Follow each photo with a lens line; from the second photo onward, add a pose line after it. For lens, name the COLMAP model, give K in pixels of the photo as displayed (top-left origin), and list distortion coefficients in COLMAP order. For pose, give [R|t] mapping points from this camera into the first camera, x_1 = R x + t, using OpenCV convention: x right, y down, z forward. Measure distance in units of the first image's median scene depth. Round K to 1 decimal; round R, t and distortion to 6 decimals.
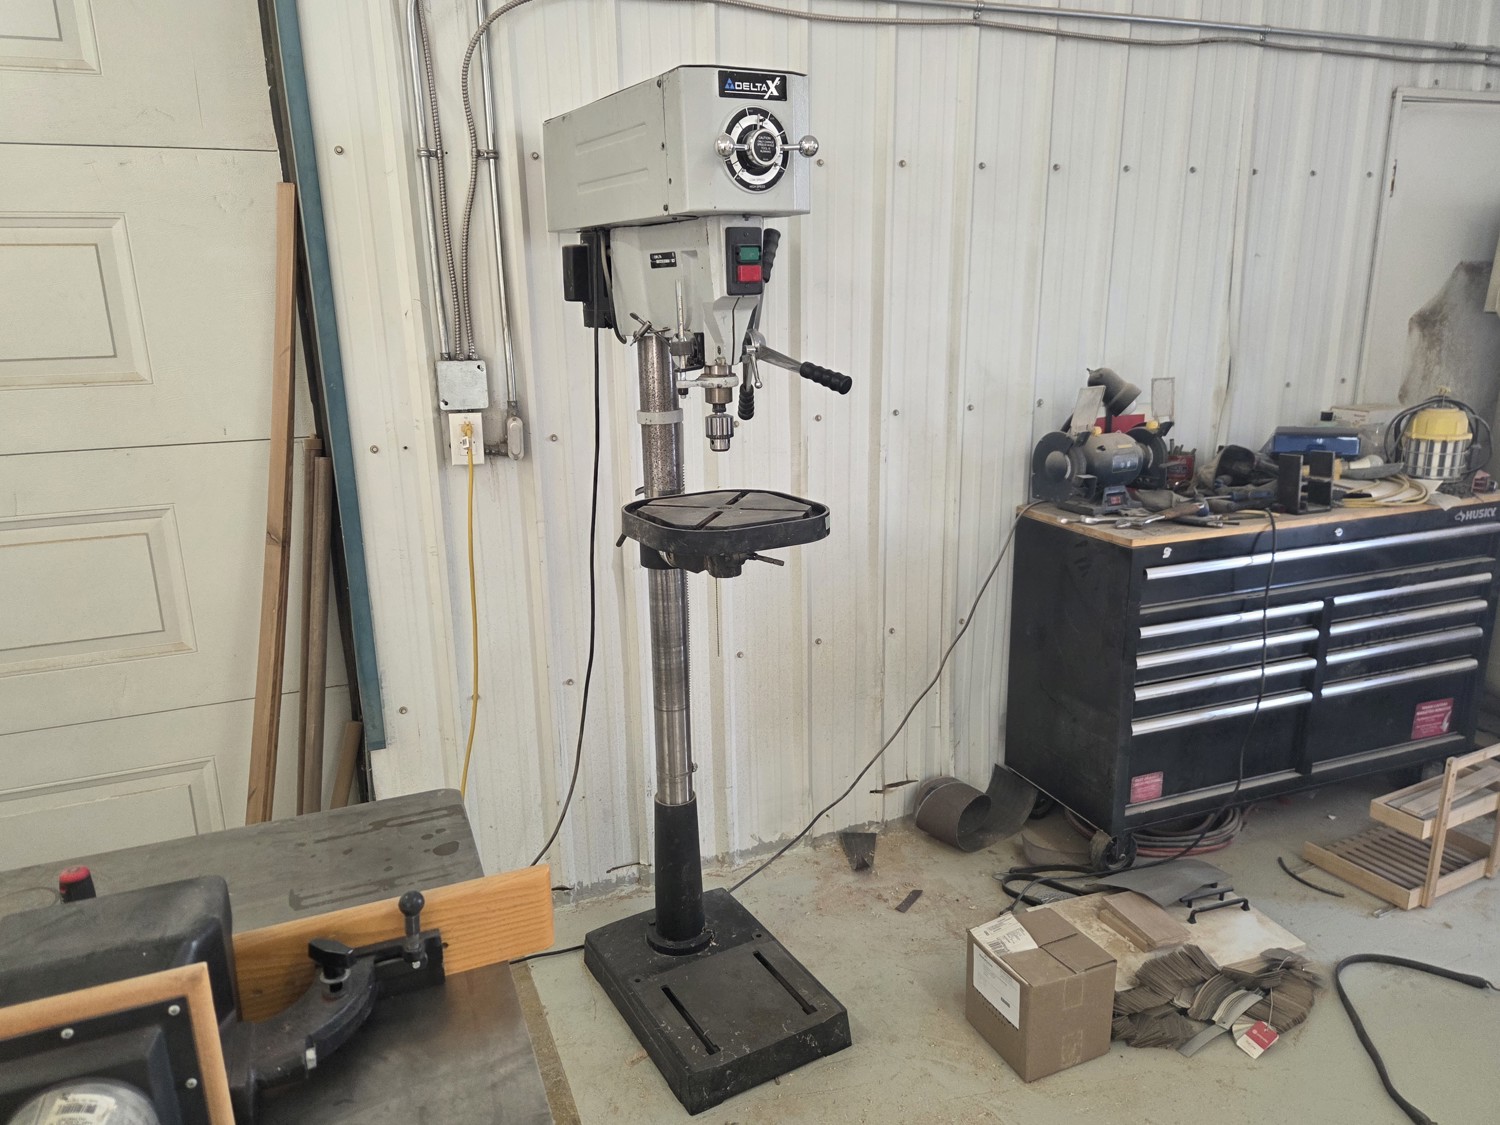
lens RADIAL K [[1030.5, 0, 740.4], [0, 1030.5, 565.1], [0, 0, 1]] dist [0.068975, -0.061528]
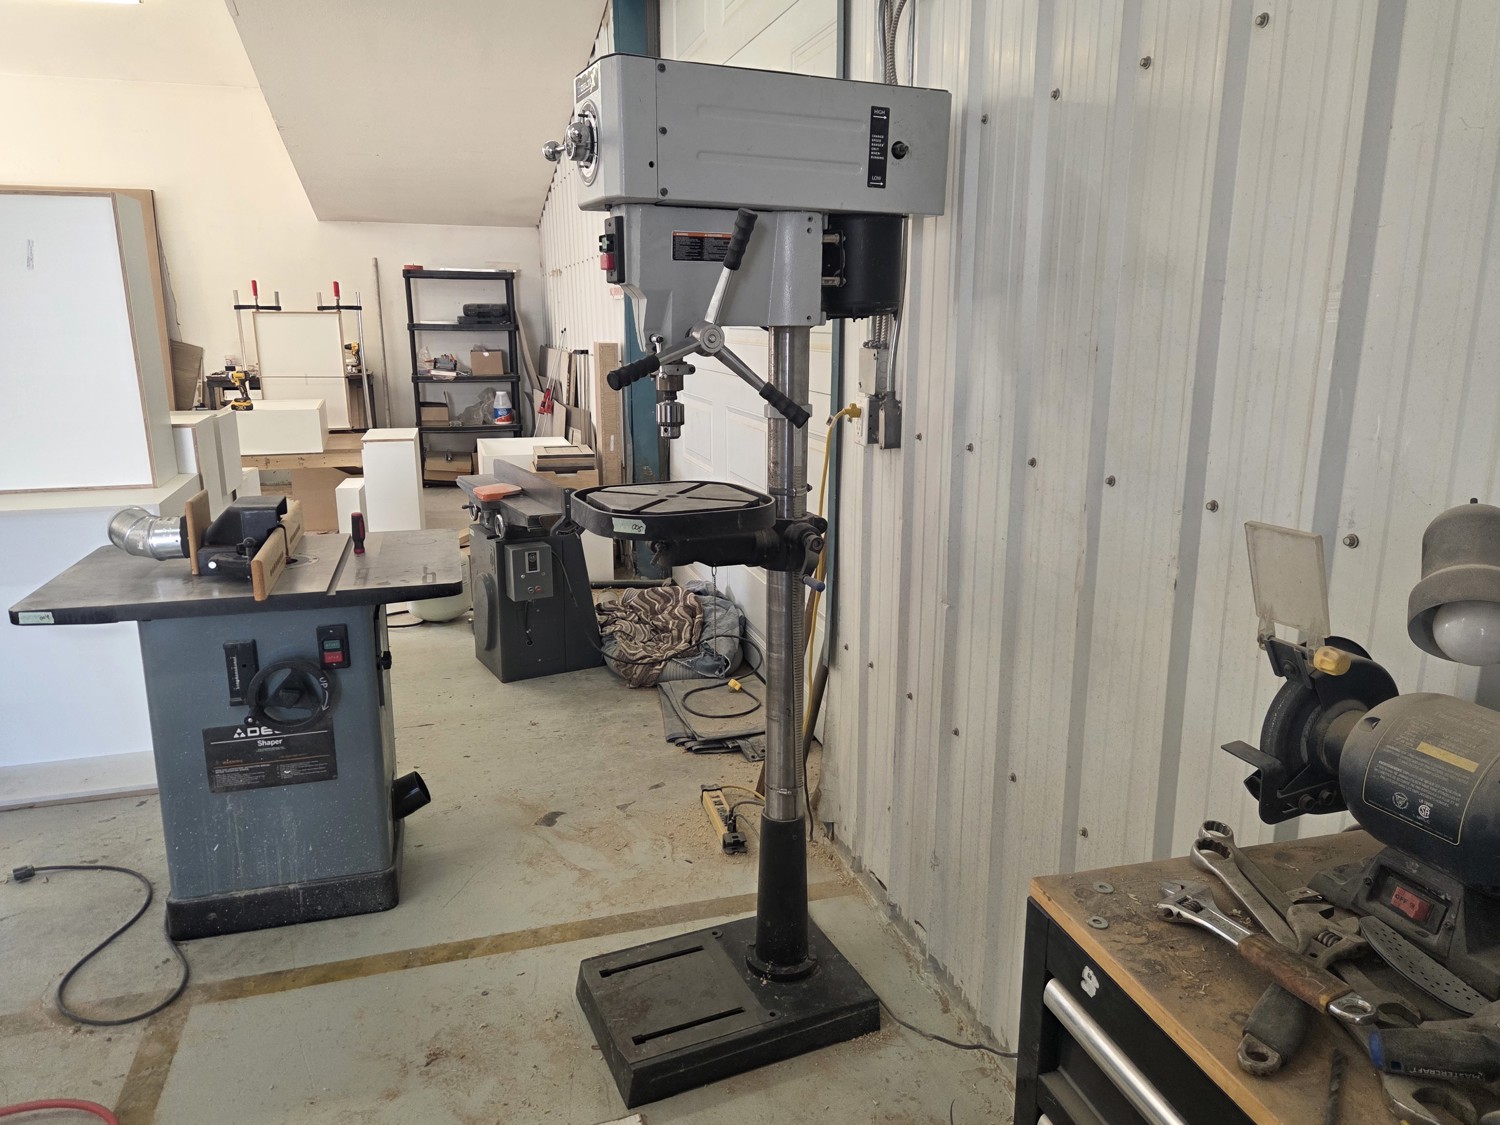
lens RADIAL K [[1041.7, 0, 747.8], [0, 1041.7, 557.8], [0, 0, 1]] dist [0.075205, -0.060773]
pose [[-0.091793, 0.246491, -0.964788, 0.734129], [-0.254661, 0.930848, 0.262049, -0.215177], [0.962664, 0.269748, -0.022674, 0.840865]]
